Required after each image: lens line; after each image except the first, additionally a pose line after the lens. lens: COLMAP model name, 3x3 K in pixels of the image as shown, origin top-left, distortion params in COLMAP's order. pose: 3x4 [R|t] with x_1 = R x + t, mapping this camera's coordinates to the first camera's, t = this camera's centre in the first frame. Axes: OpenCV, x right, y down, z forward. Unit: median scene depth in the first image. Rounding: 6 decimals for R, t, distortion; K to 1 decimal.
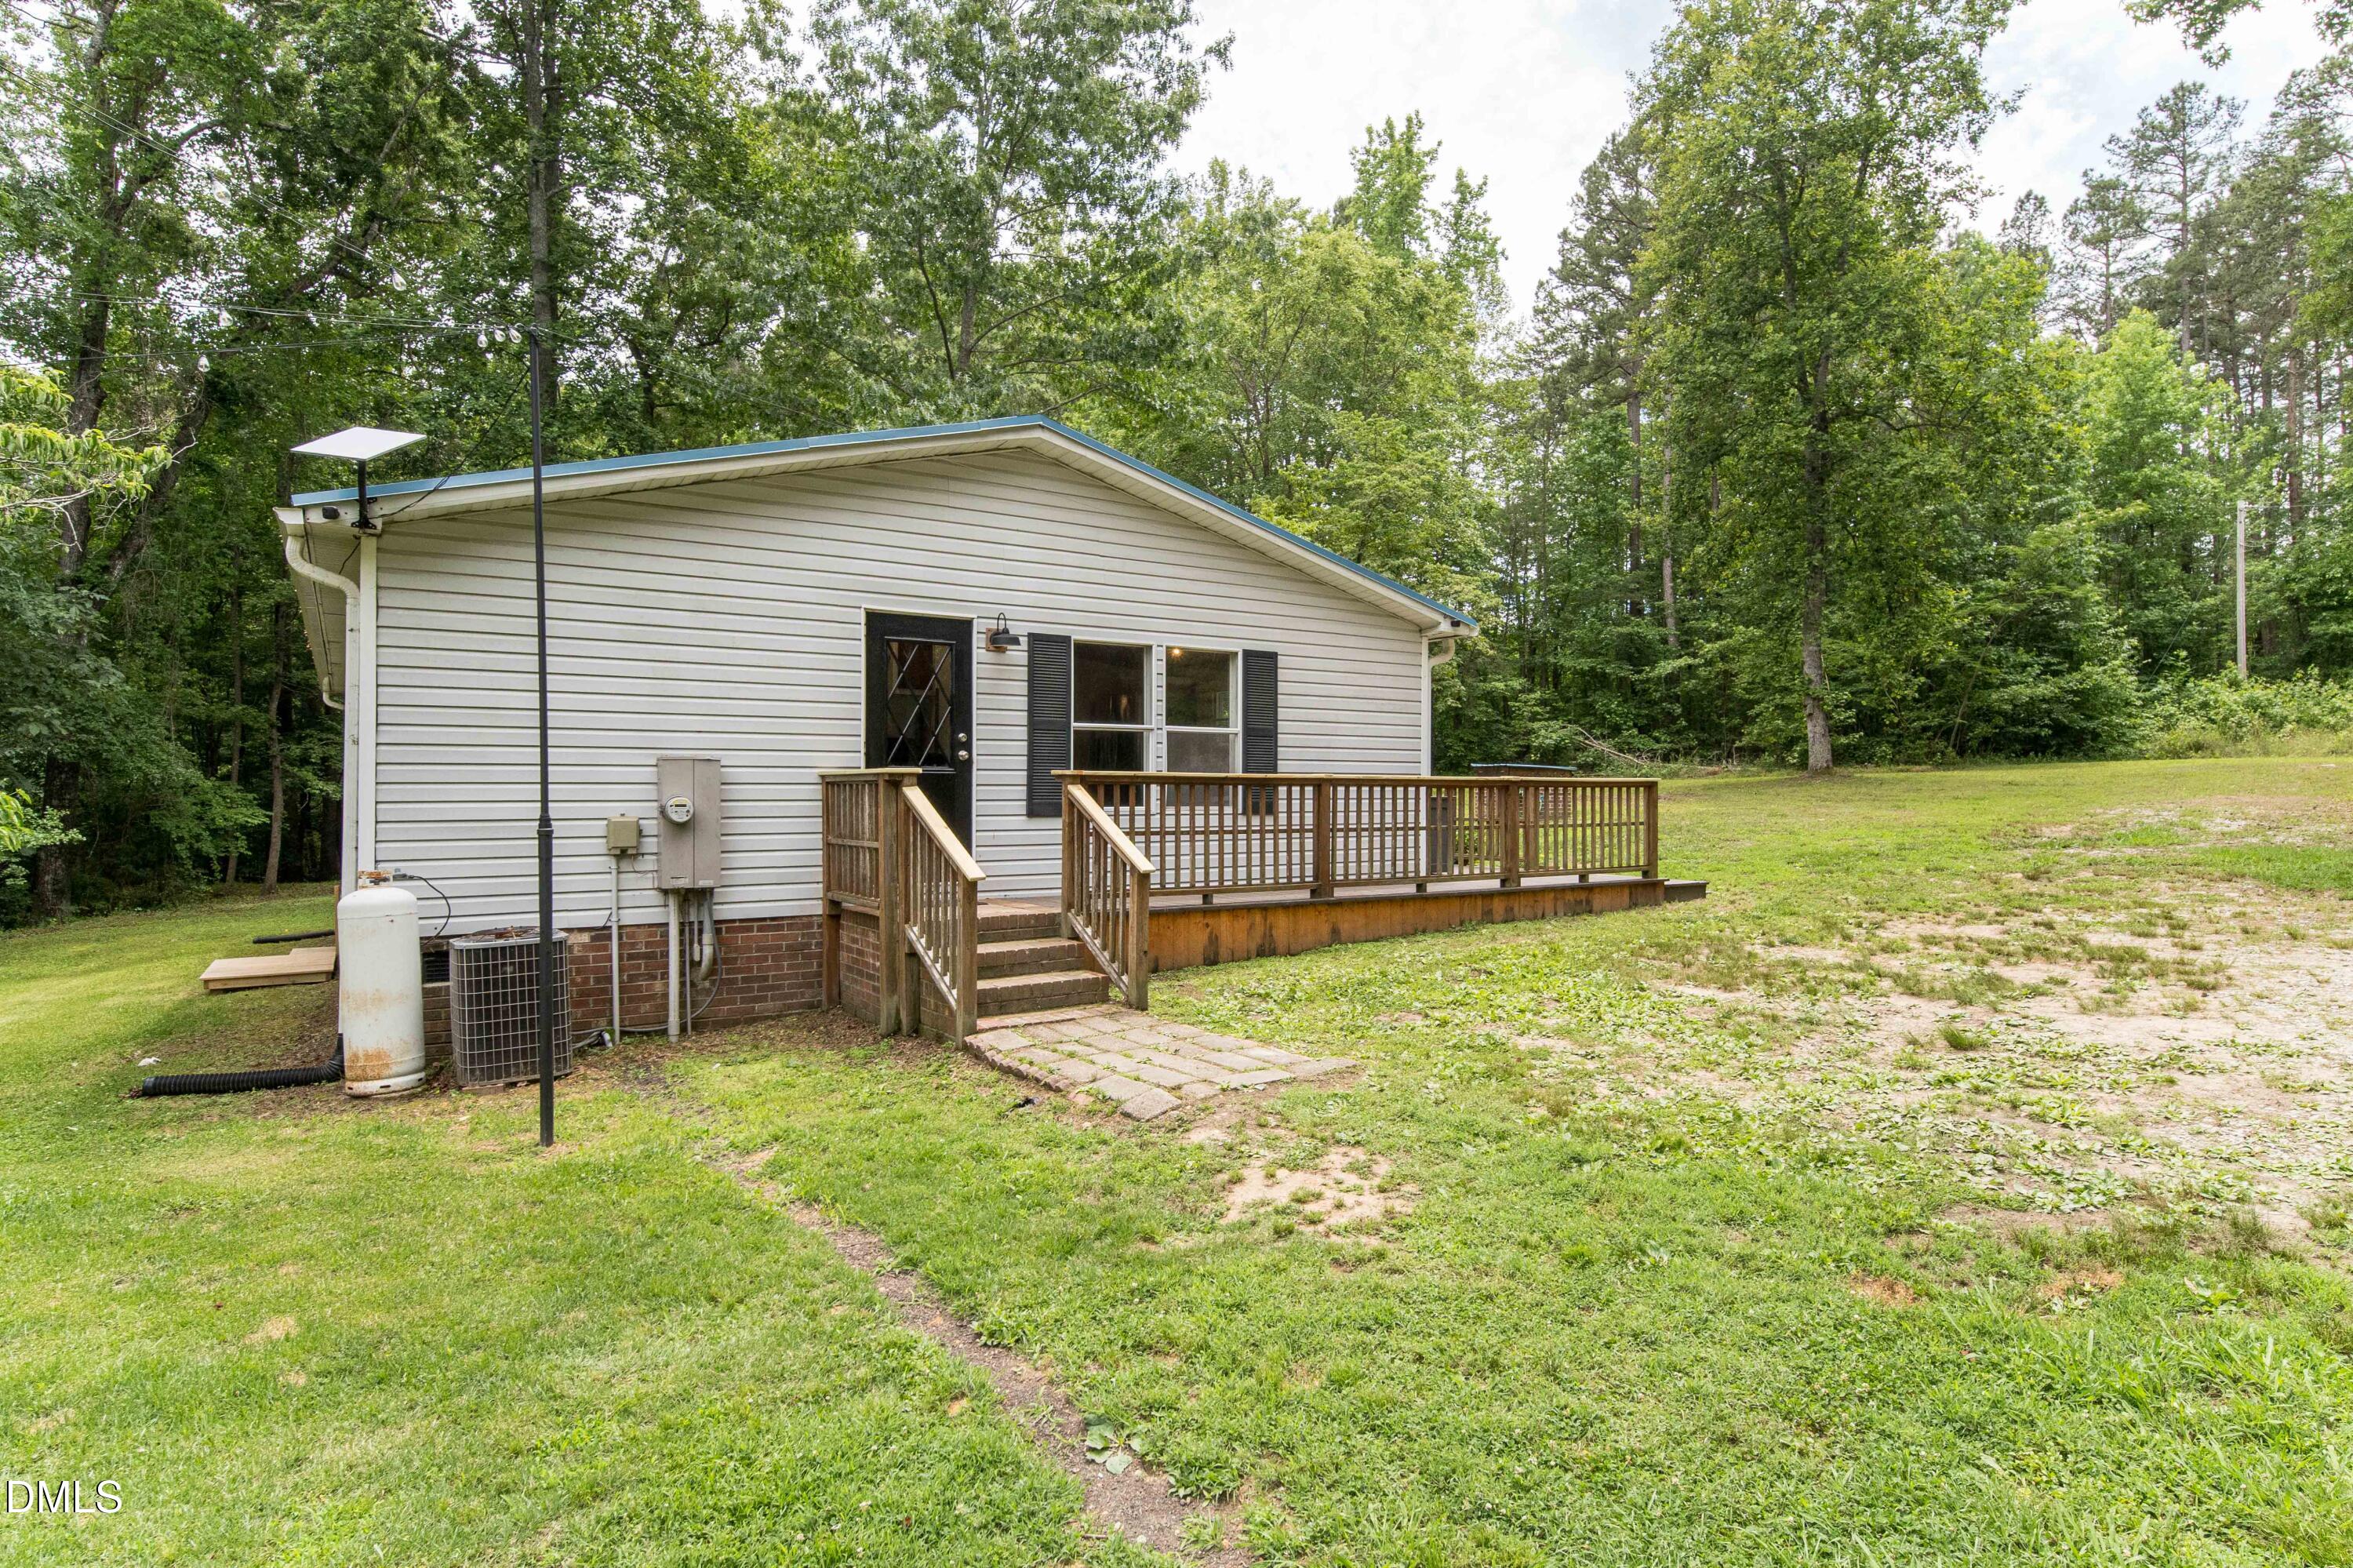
lens RADIAL K [[1282.0, 0, 1163.3], [0, 1282.0, 787.6], [0, 0, 1]] dist [0.007133, -0.004379]
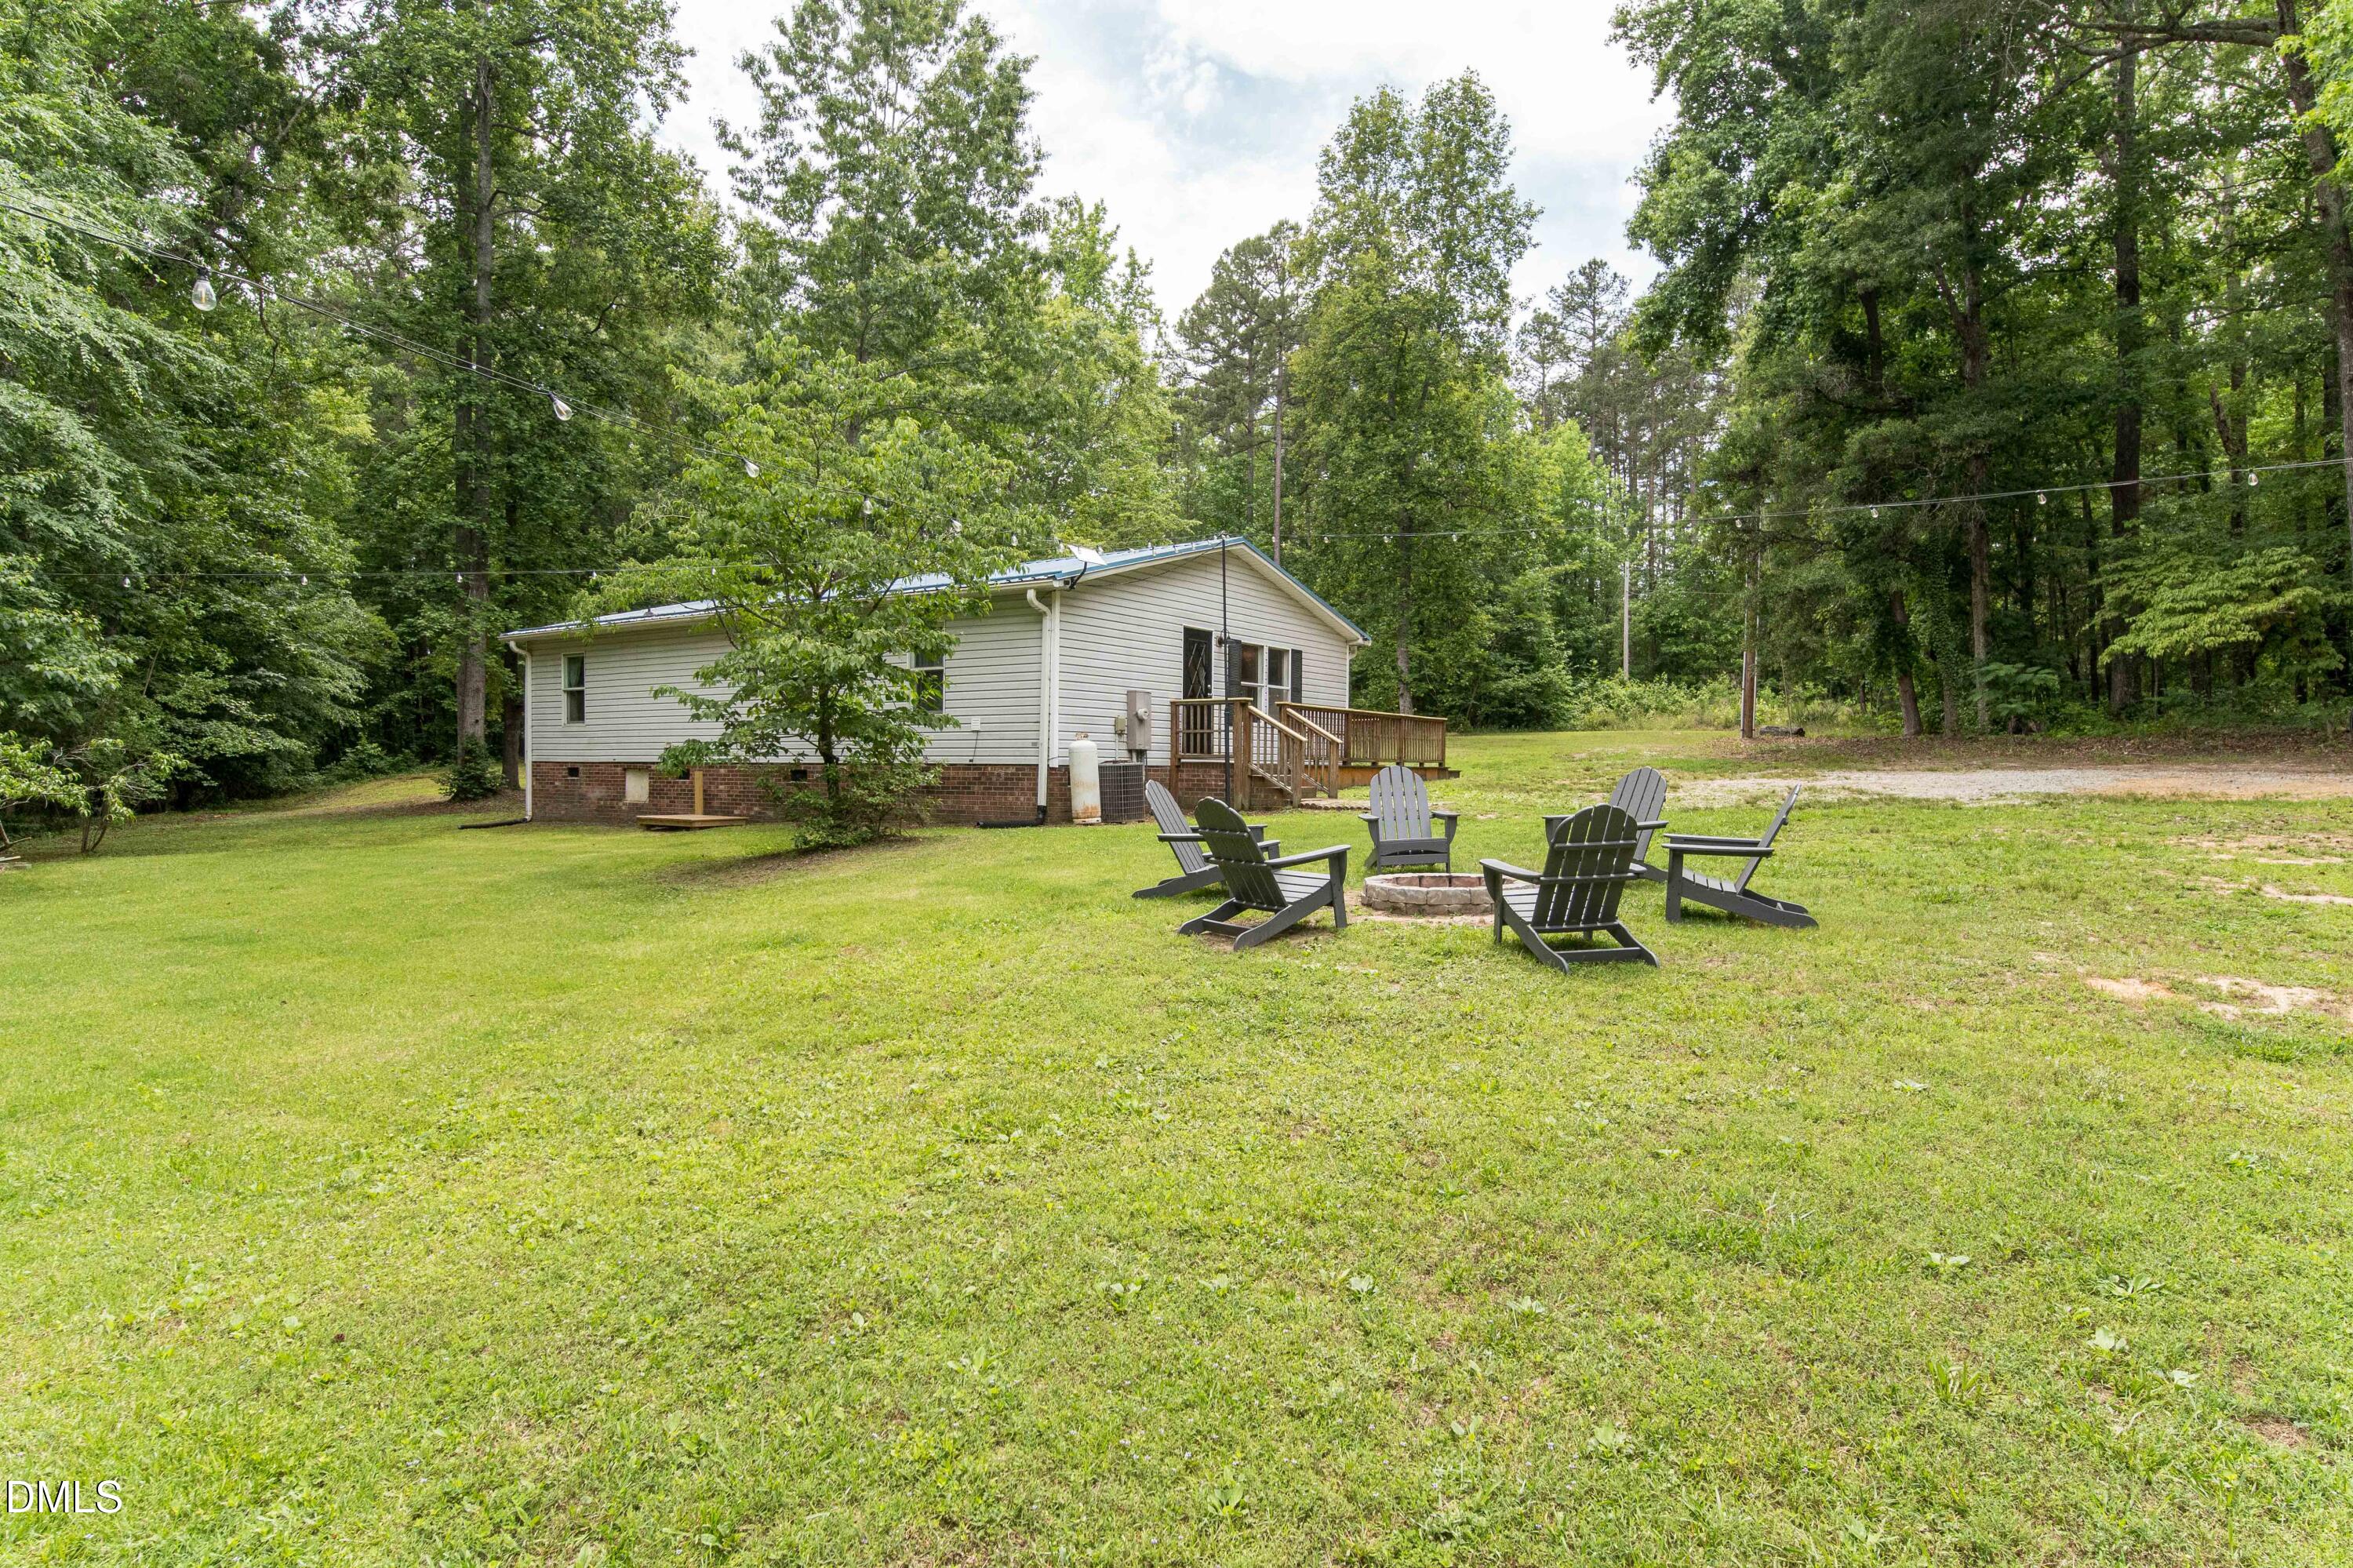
lens RADIAL K [[1282.0, 0, 1186.2], [0, 1282.0, 784.5], [0, 0, 1]] dist [0.007133, -0.004379]
pose [[0.925750, 0.003149, 0.378123, -0.217767], [-0.010093, 0.999815, 0.016384, 0.019560], [-0.378001, -0.018983, 0.925610, -0.210839]]
